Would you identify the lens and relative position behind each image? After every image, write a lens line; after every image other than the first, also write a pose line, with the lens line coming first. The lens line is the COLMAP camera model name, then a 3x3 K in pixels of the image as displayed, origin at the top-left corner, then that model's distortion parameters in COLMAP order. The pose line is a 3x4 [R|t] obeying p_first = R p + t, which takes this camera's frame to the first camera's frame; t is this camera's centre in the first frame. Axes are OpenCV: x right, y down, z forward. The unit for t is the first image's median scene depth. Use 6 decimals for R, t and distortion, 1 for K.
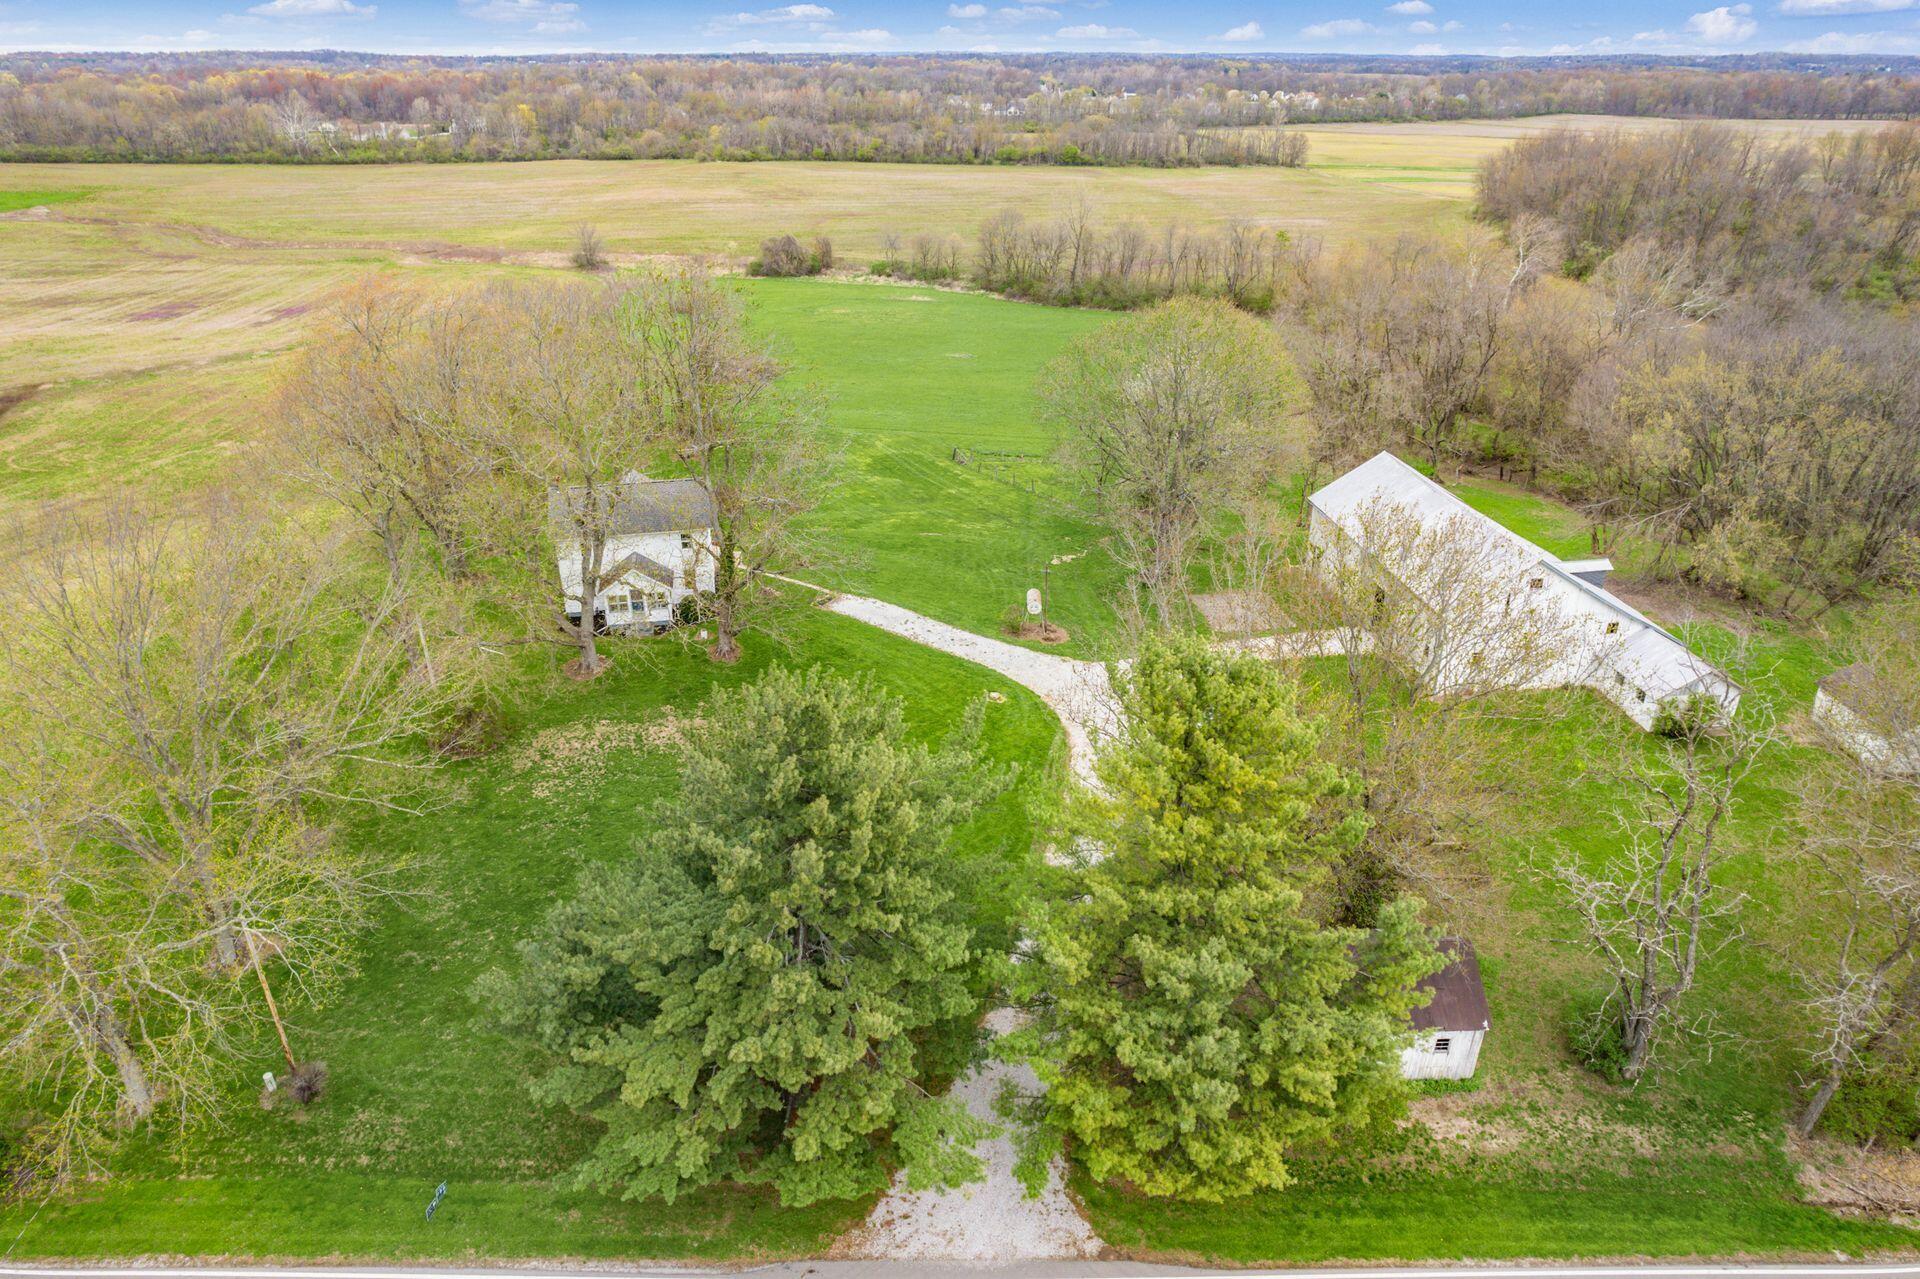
lens RADIAL K [[1241.7, 0, 960.0], [0, 1241.7, 639.5], [0, 0, 1]] dist [-0.081770, 0.080265]
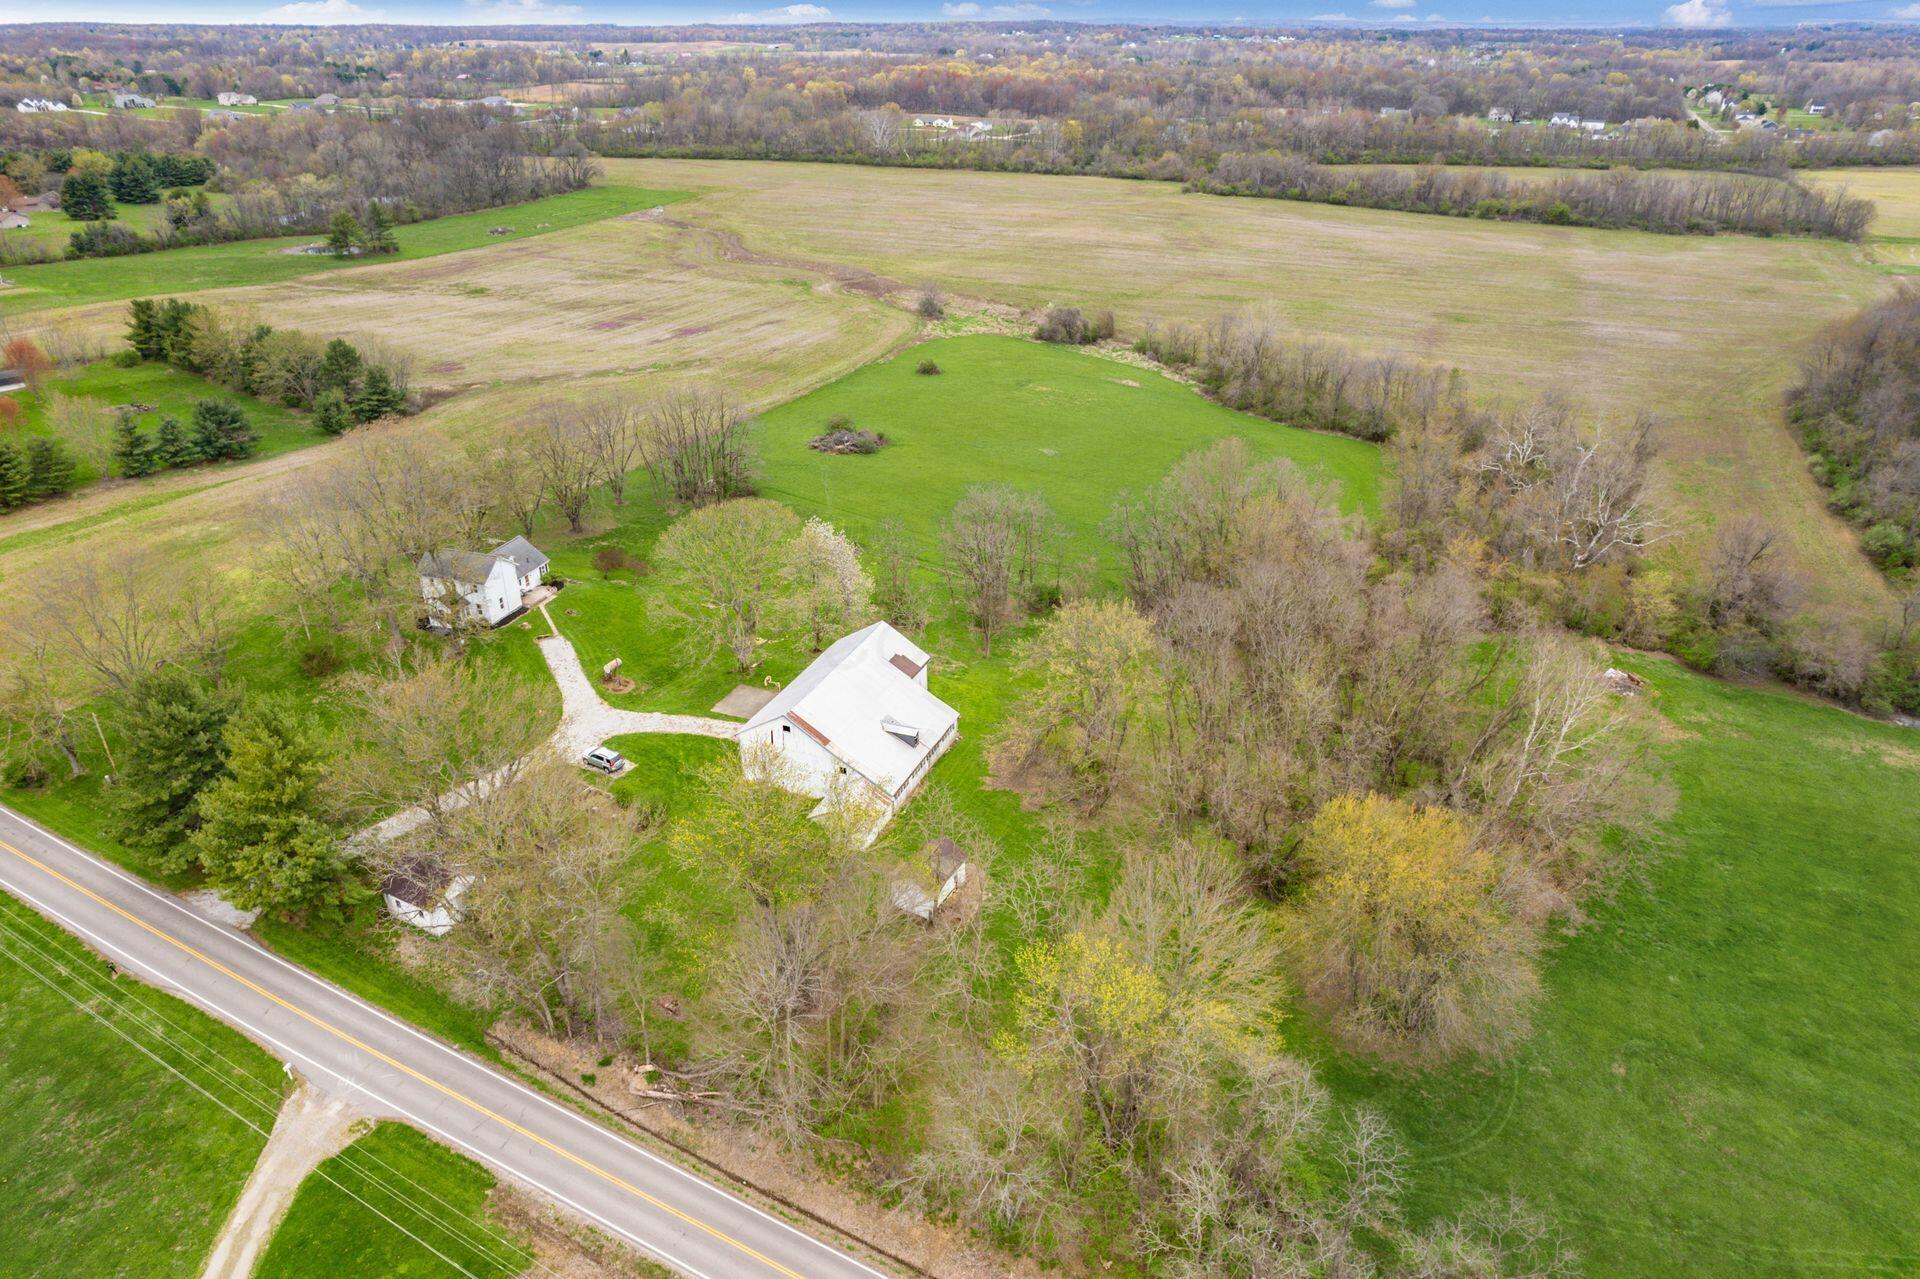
lens RADIAL K [[1241.7, 0, 960.0], [0, 1241.7, 639.5], [0, 0, 1]] dist [-0.081770, 0.080265]
pose [[0.874007, 0.221303, -0.432593, 0.322896], [-0.212172, 0.974724, 0.069972, -0.077060], [0.437144, 0.030628, 0.898870, -0.082414]]
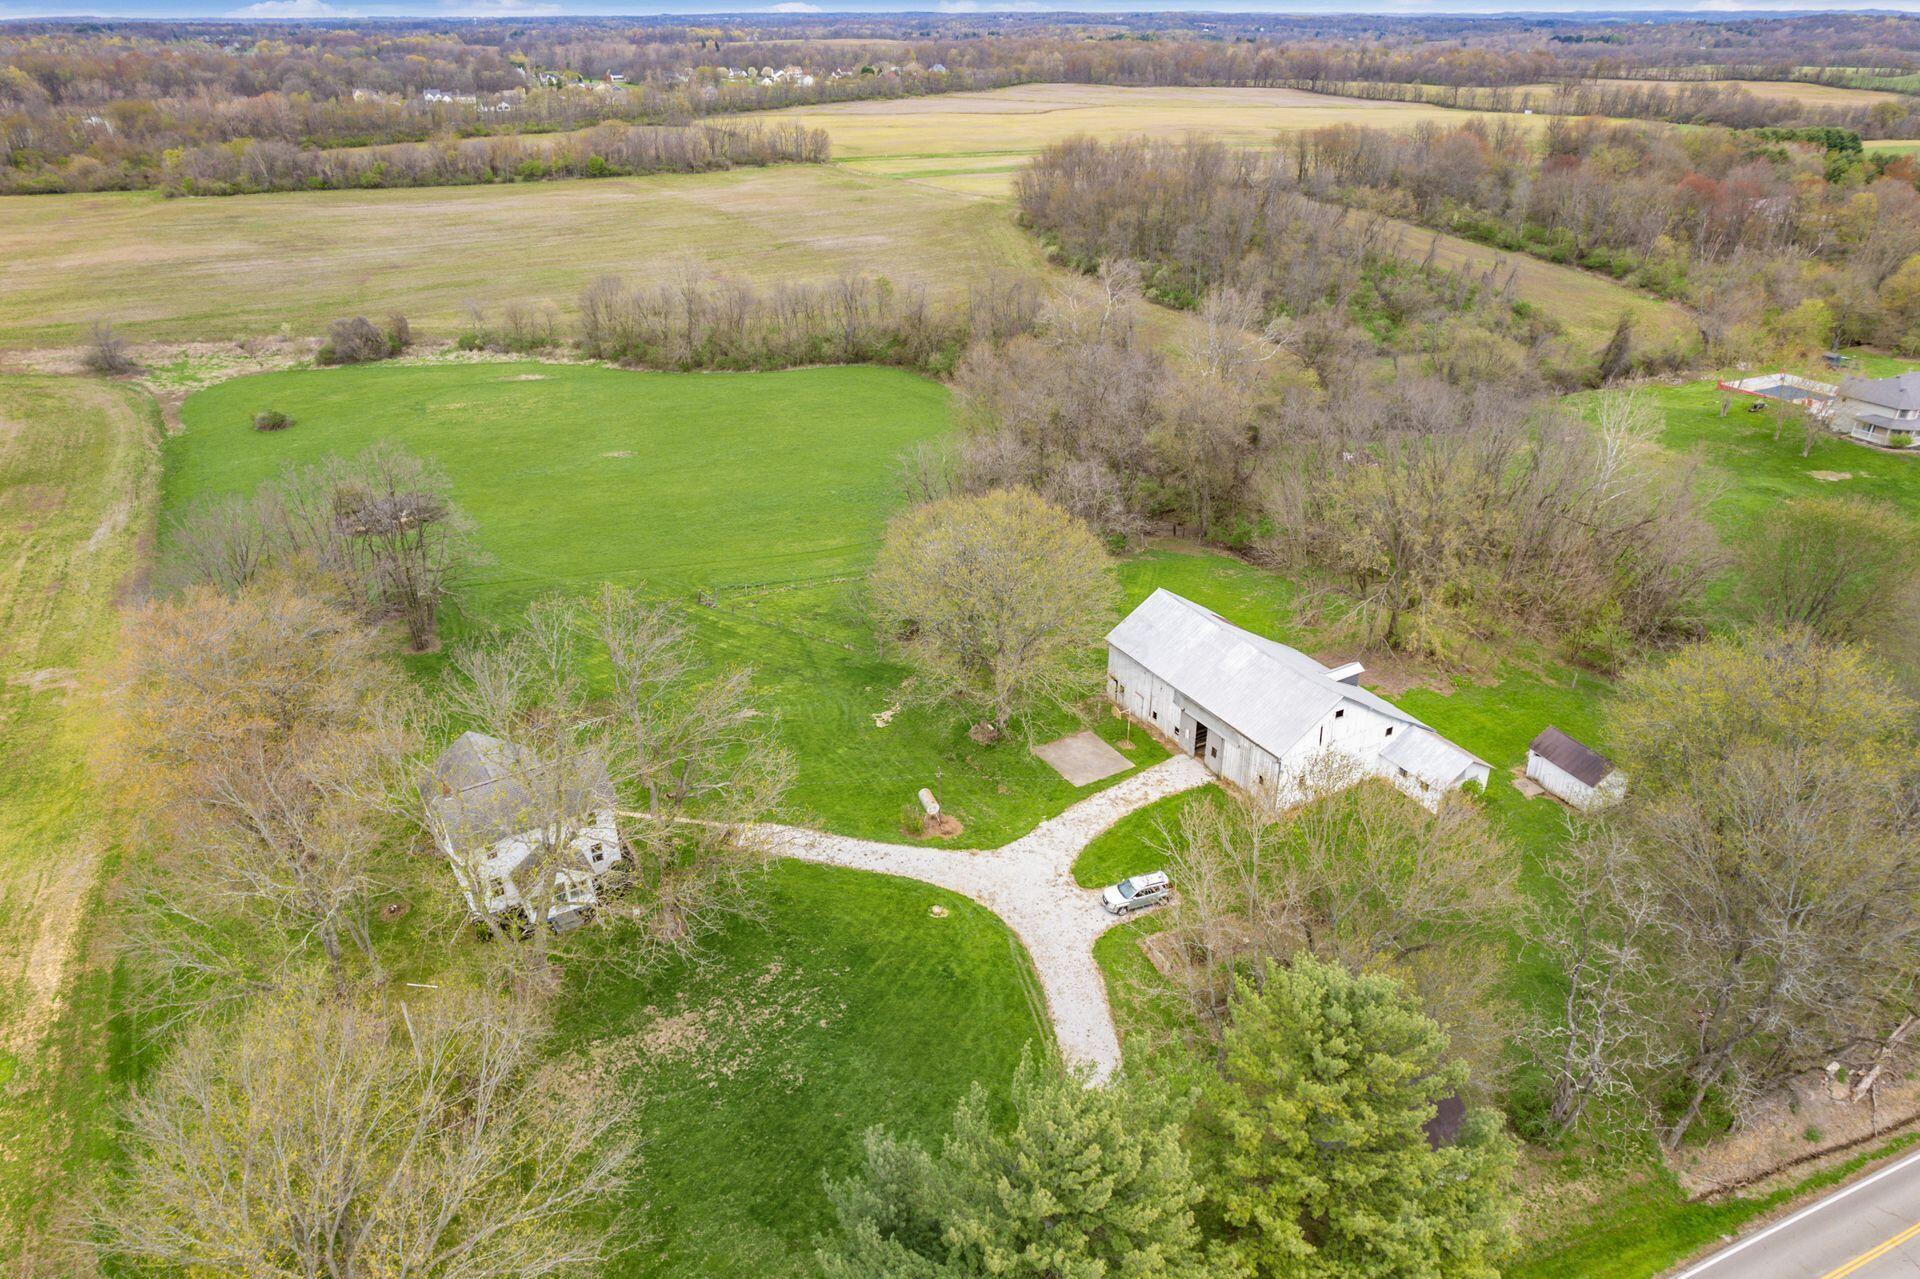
lens RADIAL K [[1241.7, 0, 960.0], [0, 1241.7, 639.5], [0, 0, 1]] dist [-0.081770, 0.080265]
pose [[0.925022, -0.179299, 0.334943, -0.068775], [0.170558, 0.983778, 0.055593, -0.061567], [-0.339477, 0.005703, 0.940597, -0.008401]]
